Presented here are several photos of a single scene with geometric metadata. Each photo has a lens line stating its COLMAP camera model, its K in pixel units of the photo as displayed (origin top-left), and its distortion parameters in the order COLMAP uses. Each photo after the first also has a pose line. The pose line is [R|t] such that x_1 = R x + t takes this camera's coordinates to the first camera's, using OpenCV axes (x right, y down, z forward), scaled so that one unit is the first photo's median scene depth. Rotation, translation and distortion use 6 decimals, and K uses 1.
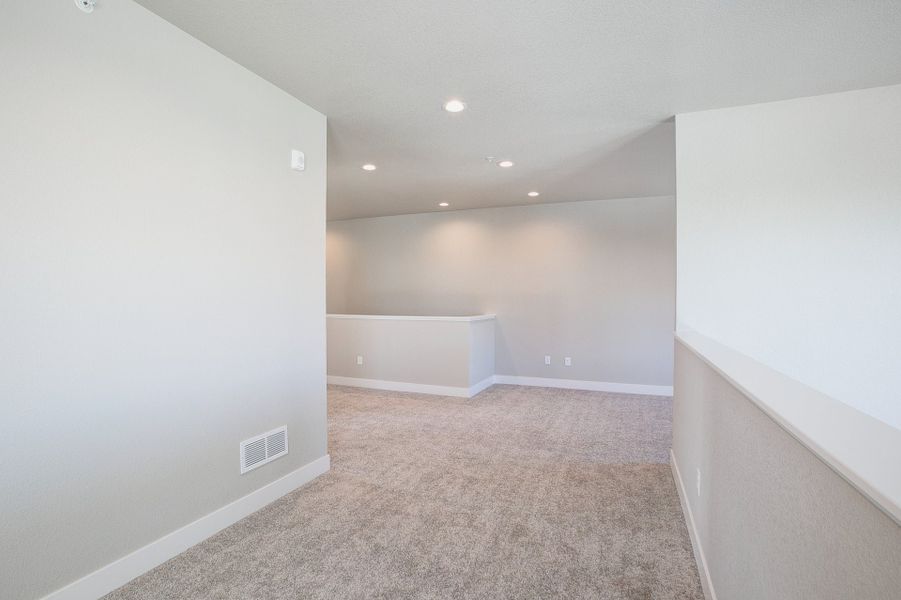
lens RADIAL K [[412.8, 0, 450.5], [0, 412.8, 300.0], [0, 0, 1]] dist [-0.023313, 0.000721]
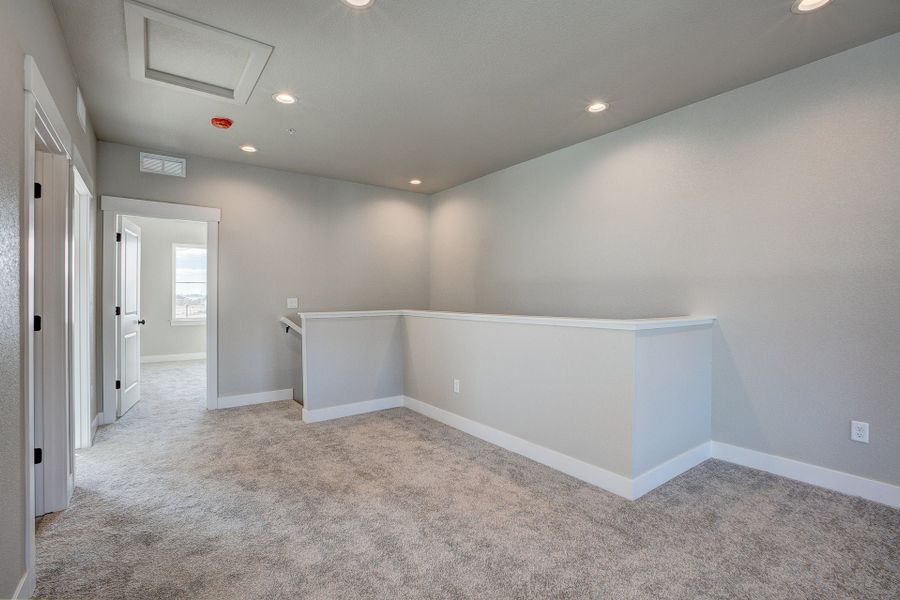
lens RADIAL K [[412.3, 0, 450.0], [0, 412.3, 300.0], [0, 0, 1]] dist [-0.023313, 0.000721]
pose [[0.859339, -0.003020, -0.511398, 0.099070], [0.006296, 0.999969, 0.004674, 0.014252], [0.511368, -0.007236, 0.859331, 0.492289]]
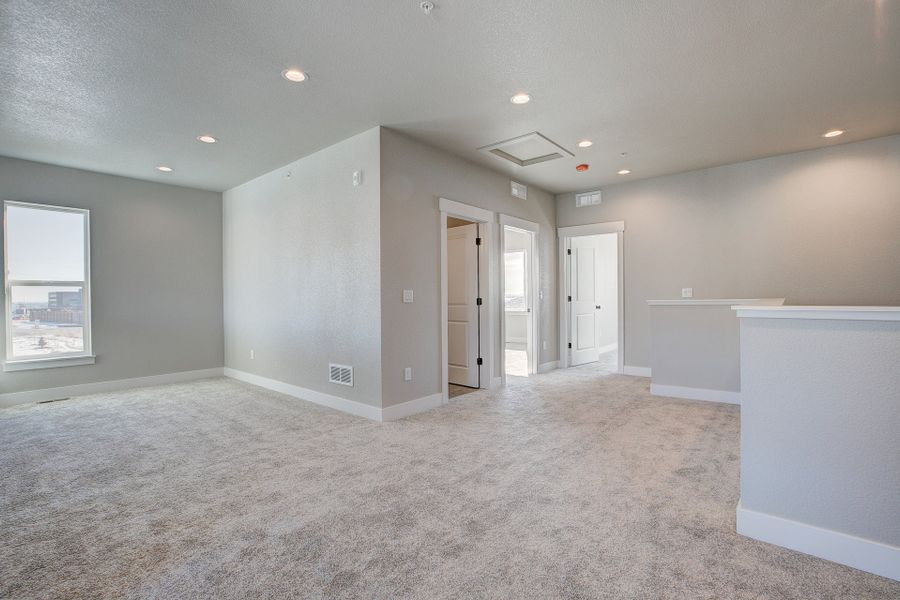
lens RADIAL K [[412.3, 0, 450.0], [0, 412.3, 300.0], [0, 0, 1]] dist [-0.023313, 0.000721]
pose [[-0.286765, 0.004295, -0.957991, 0.423256], [0.013869, 0.999904, 0.000331, 0.031814], [0.957901, -0.013192, -0.286797, 0.814669]]
